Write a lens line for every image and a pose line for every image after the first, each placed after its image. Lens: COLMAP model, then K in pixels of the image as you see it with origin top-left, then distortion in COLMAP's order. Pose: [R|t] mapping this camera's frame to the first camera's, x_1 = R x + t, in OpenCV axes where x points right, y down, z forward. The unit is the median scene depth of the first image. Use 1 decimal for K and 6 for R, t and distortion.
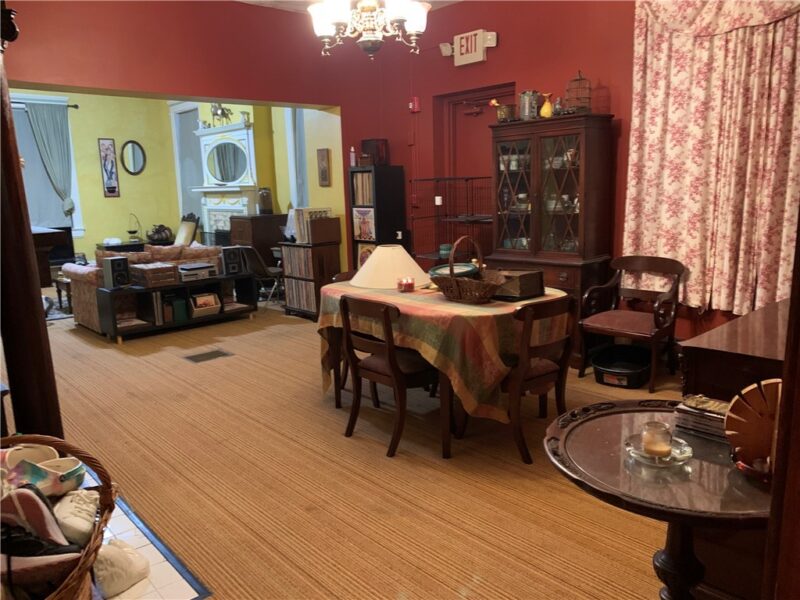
lens RADIAL K [[614.0, 0, 400.8], [0, 614.0, 300.9], [0, 0, 1]] dist [0.029367, -0.010652]
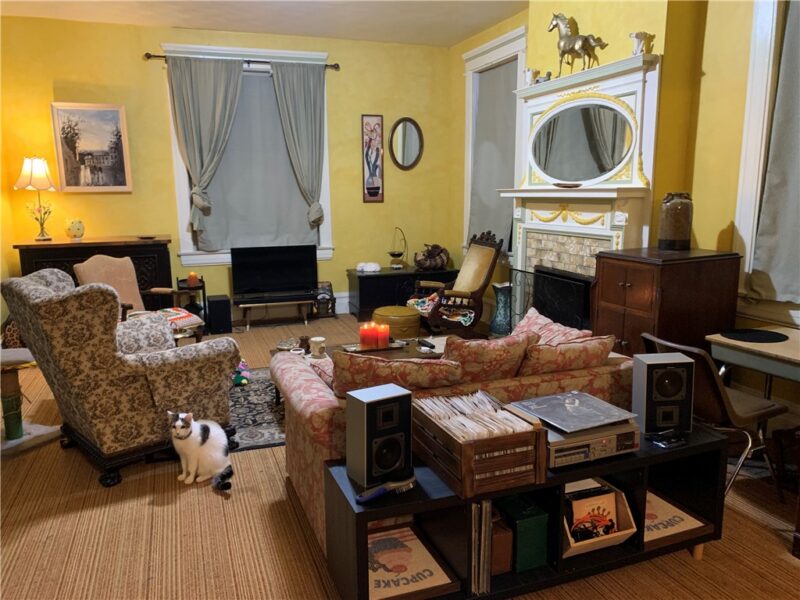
lens RADIAL K [[614.0, 0, 399.7], [0, 614.0, 300.9], [0, 0, 1]] dist [0.029367, -0.010652]
pose [[0.928326, 0.081209, -0.362788, -0.209362], [-0.081213, 0.996580, 0.015267, -0.081729], [0.362787, 0.015290, 0.931746, 0.430728]]
